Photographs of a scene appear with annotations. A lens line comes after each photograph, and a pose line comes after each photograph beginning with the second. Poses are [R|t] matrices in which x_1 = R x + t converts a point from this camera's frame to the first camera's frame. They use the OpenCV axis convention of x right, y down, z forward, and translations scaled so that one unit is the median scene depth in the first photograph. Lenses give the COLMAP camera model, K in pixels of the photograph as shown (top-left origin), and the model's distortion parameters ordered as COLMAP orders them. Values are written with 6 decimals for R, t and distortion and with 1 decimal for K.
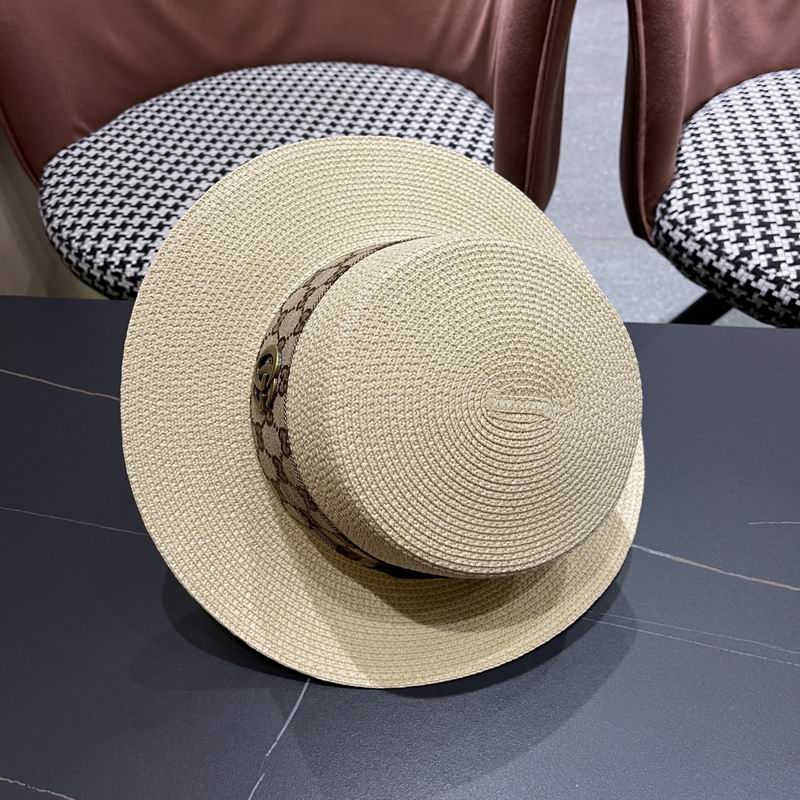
lens RADIAL K [[825.1, 0, 399.2], [0, 825.1, 406.2], [0, 0, 1]] dist [0.013455, 0.000000]
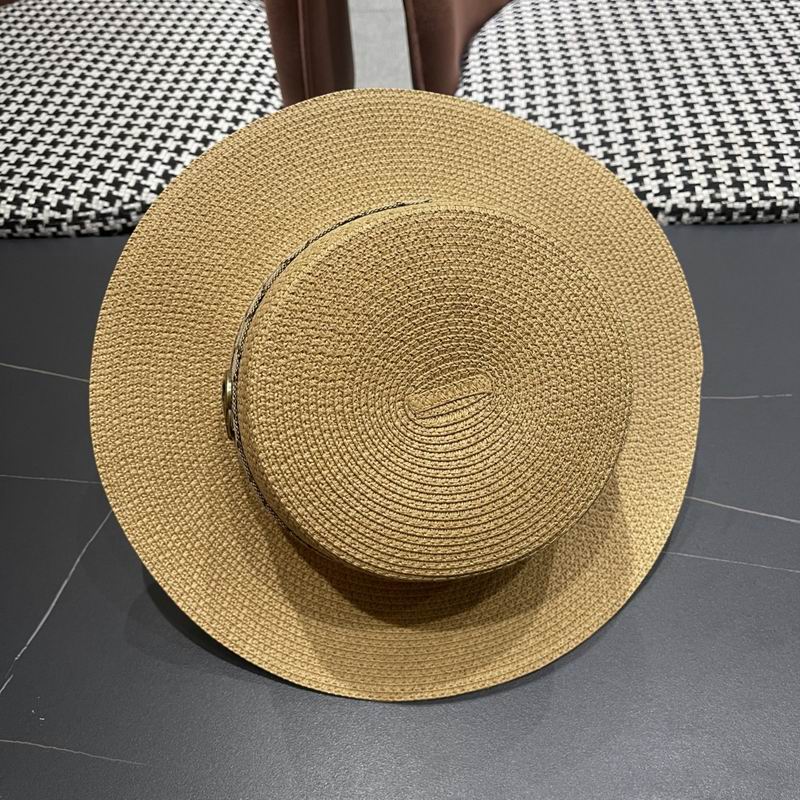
lens RADIAL K [[825.1, 0, 402.1], [0, 825.1, 401.0], [0, 0, 1]] dist [0.013455, 0.000000]
pose [[0.994099, -0.076127, 0.077277, 0.159326], [0.069868, 0.994286, 0.080705, 0.024063], [-0.082979, -0.074830, 0.993738, -0.042394]]
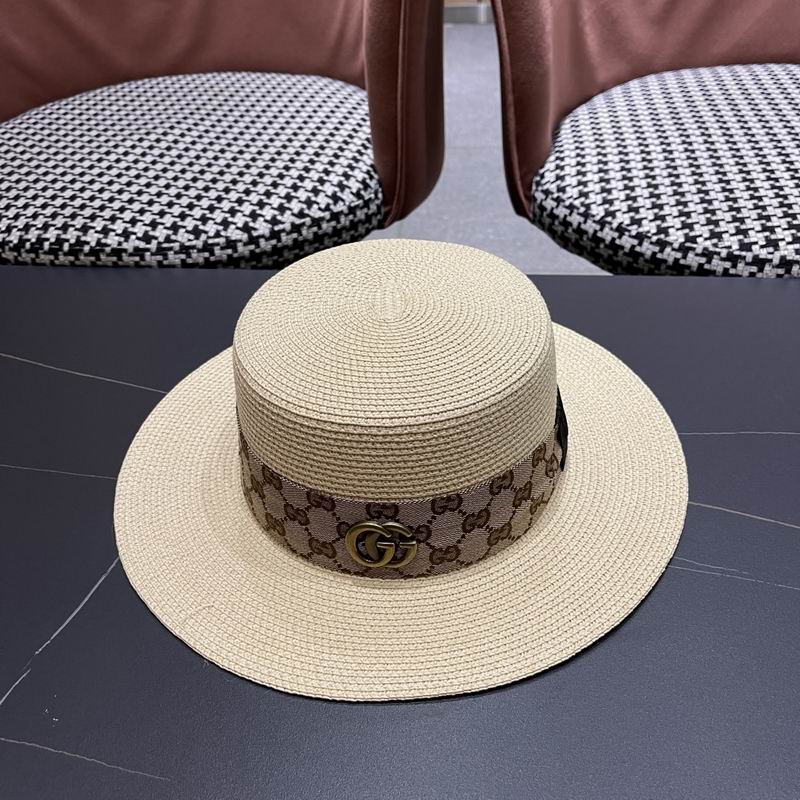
lens RADIAL K [[825.1, 0, 404.3], [0, 825.1, 407.9], [0, 0, 1]] dist [0.013455, 0.000000]
pose [[0.999768, -0.005501, 0.020844, 0.134297], [0.007682, 0.994332, -0.106038, 0.144904], [-0.020142, 0.106174, 0.994144, 0.025277]]
